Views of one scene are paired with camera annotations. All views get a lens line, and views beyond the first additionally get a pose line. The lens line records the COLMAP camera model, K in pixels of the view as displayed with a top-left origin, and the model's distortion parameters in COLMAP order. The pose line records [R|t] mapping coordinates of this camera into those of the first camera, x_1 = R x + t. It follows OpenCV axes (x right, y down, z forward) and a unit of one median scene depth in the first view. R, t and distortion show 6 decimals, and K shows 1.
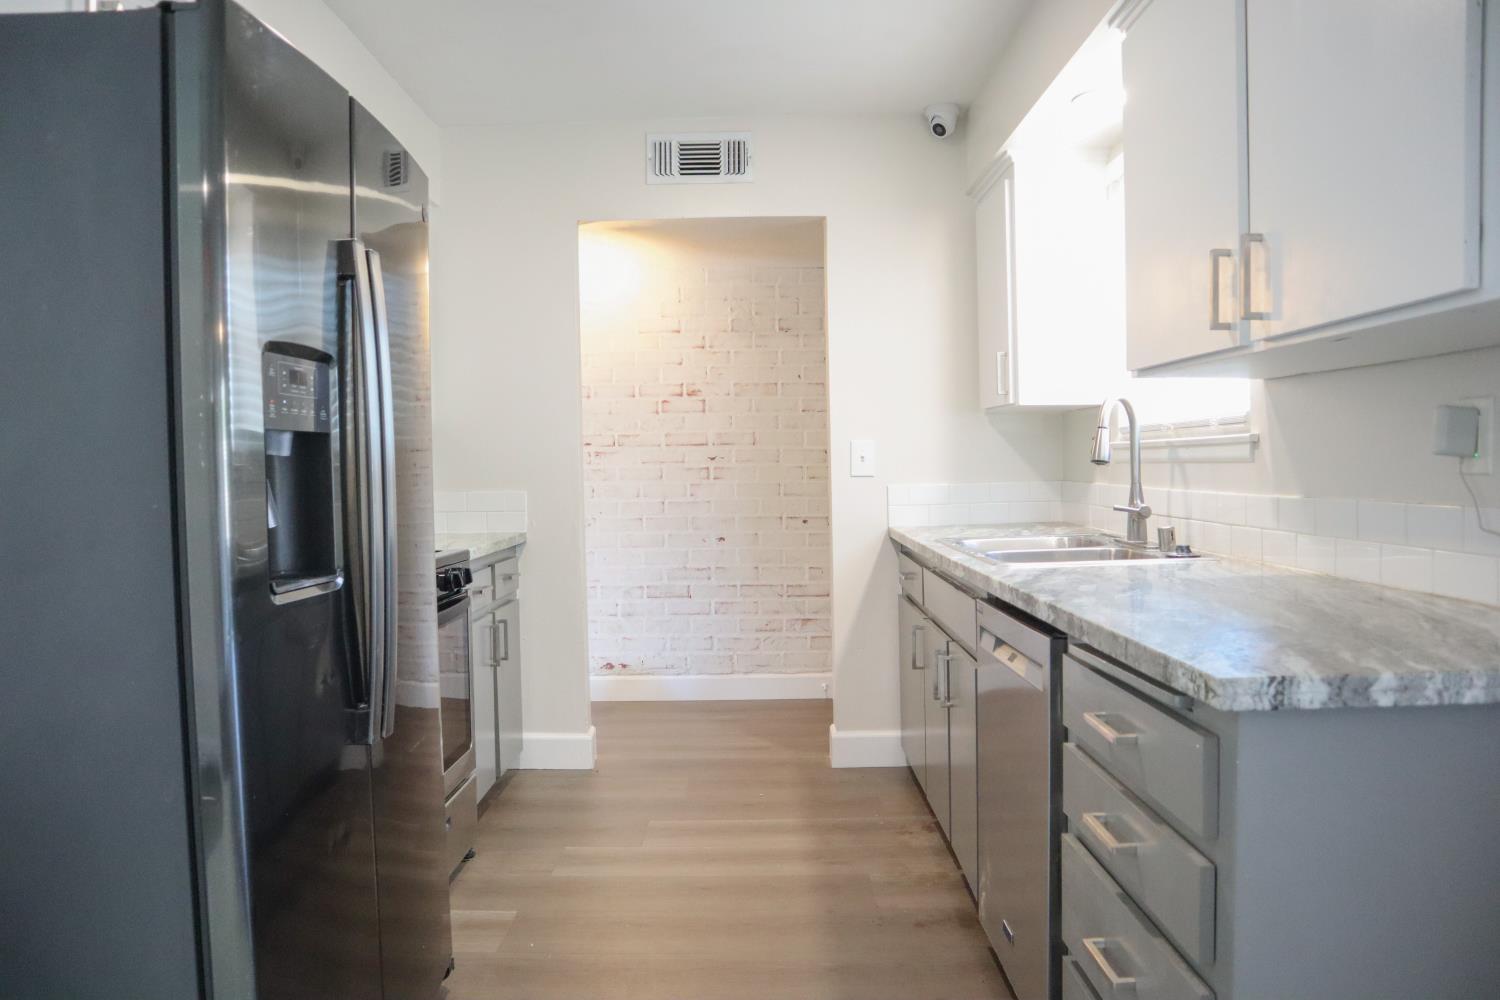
lens RADIAL K [[1034.7, 0, 750.0], [0, 1034.7, 500.0], [0, 0, 1]] dist [-0.133669, 0.076407]
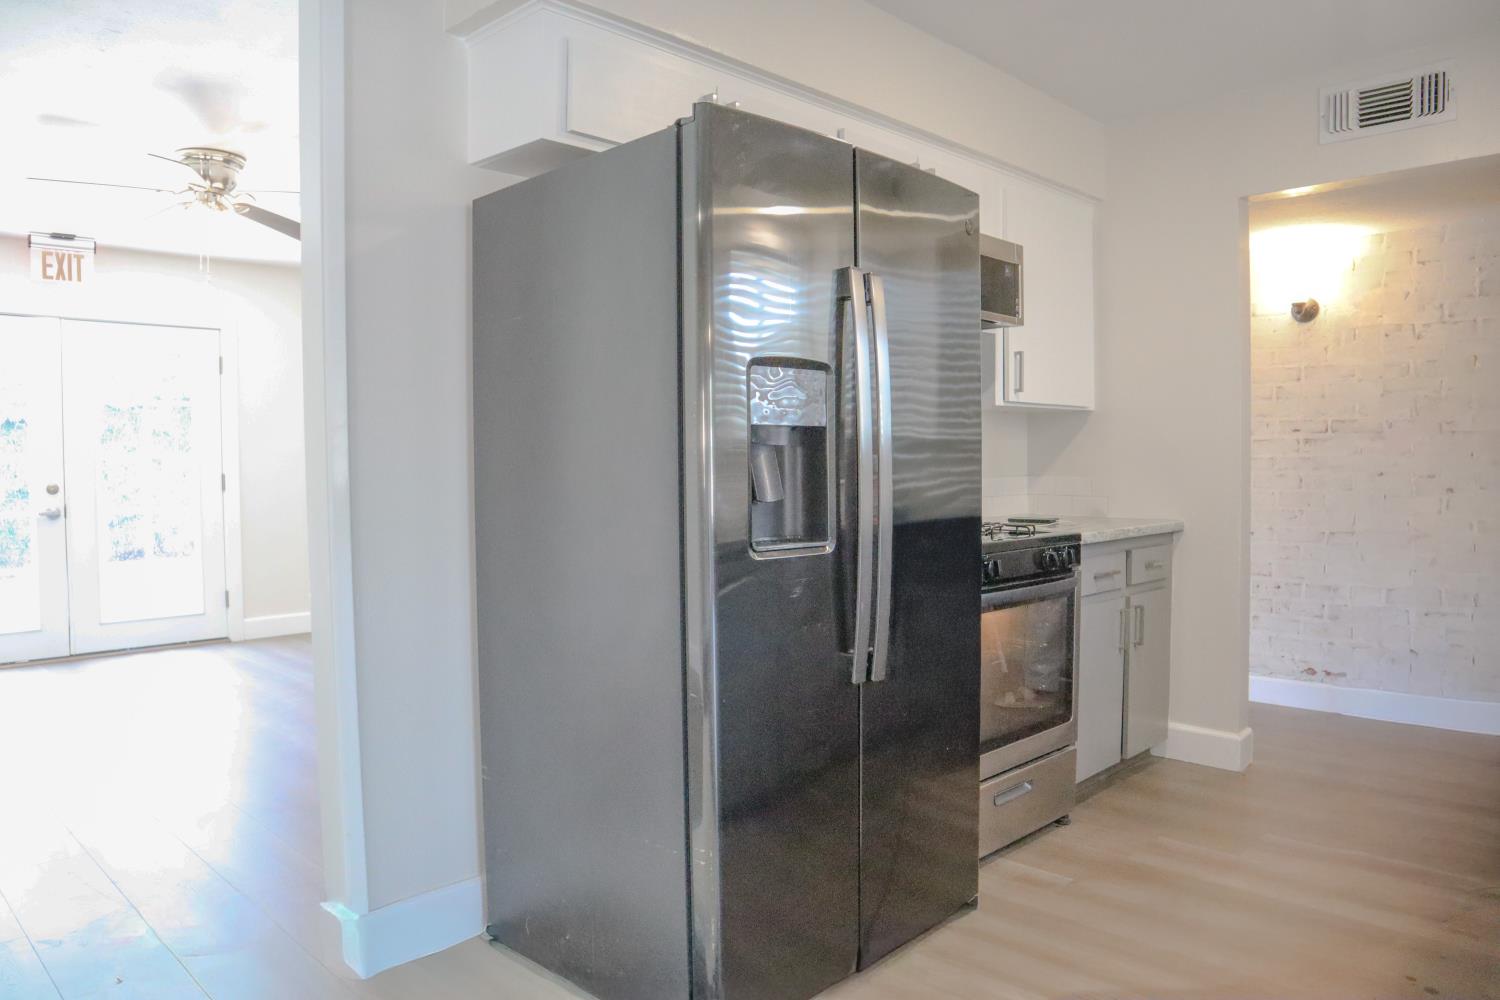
lens RADIAL K [[1034.7, 0, 750.0], [0, 1034.7, 500.0], [0, 0, 1]] dist [-0.133669, 0.076407]
pose [[0.707131, 0.037221, -0.706102, 0.174643], [-0.026057, 0.999307, 0.026581, -0.003197], [0.706602, -0.000397, 0.707611, 0.017649]]
